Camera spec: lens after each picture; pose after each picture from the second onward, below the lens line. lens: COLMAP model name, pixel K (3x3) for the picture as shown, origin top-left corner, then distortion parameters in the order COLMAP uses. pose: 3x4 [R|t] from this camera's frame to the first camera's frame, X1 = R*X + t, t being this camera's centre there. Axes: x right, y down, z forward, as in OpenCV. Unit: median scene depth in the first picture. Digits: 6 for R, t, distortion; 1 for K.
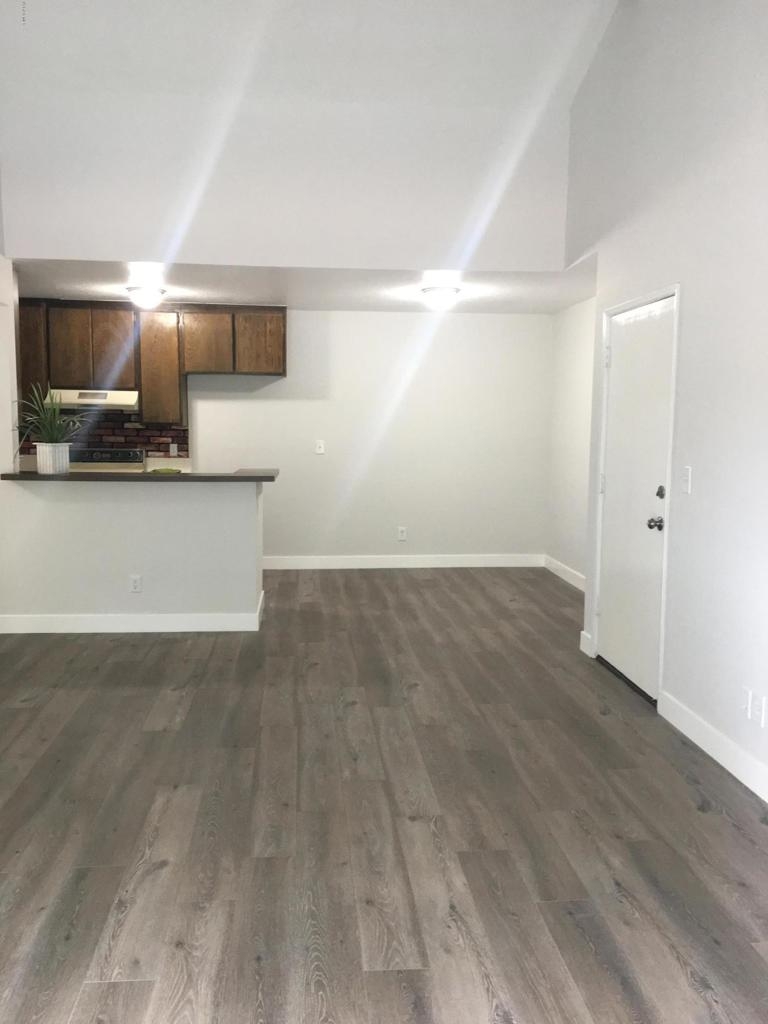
lens RADIAL K [[875.0, 0, 384.0], [0, 875.0, 512.0], [0, 0, 1]] dist [0.091227, -0.097980]
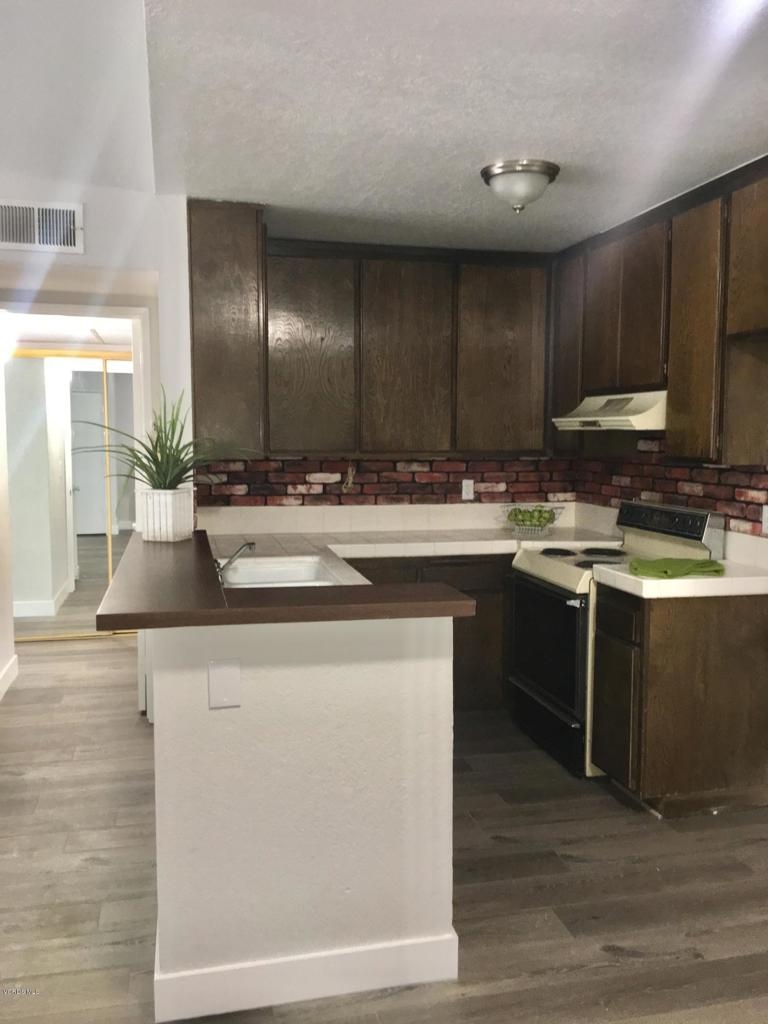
lens RADIAL K [[875.0, 0, 384.0], [0, 875.0, 512.0], [0, 0, 1]] dist [0.091227, -0.097980]
pose [[0.139262, 0.077206, -0.987241, 0.173951], [-0.106729, 0.992319, 0.062548, -0.086218], [0.984487, 0.096656, 0.146432, 0.794246]]
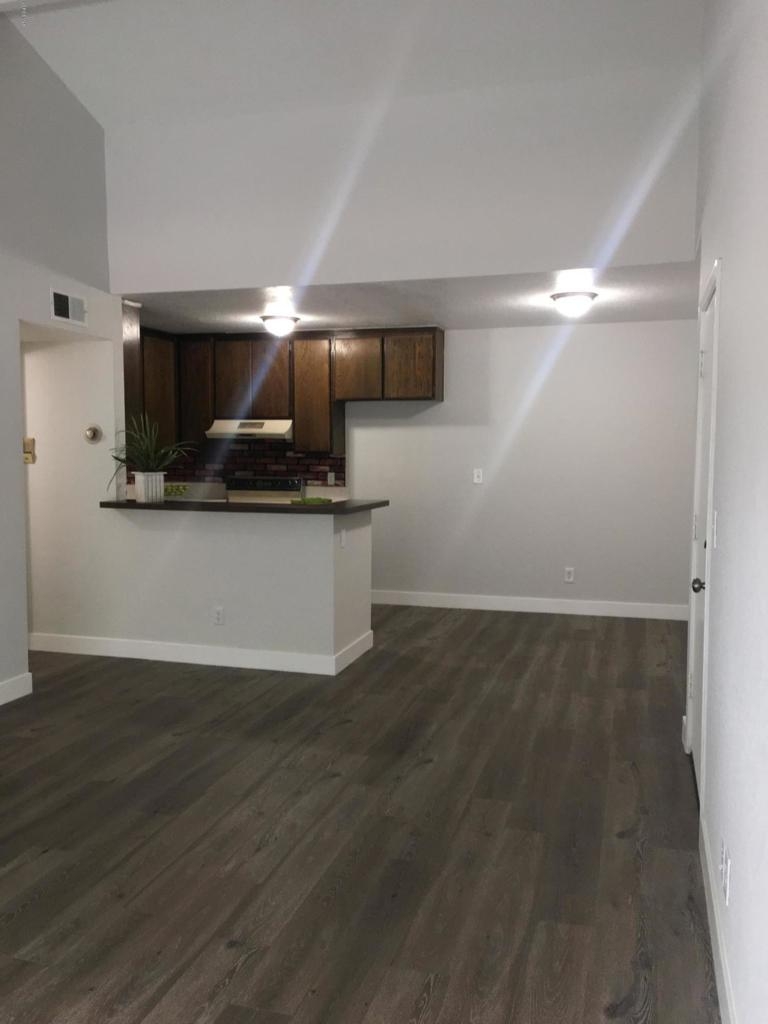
lens RADIAL K [[875.0, 0, 384.0], [0, 875.0, 512.0], [0, 0, 1]] dist [0.091227, -0.097980]
pose [[0.929012, 0.021621, -0.369416, 0.188898], [-0.032612, 0.999191, -0.023533, -0.012804], [0.368609, 0.033910, 0.928966, 0.120053]]
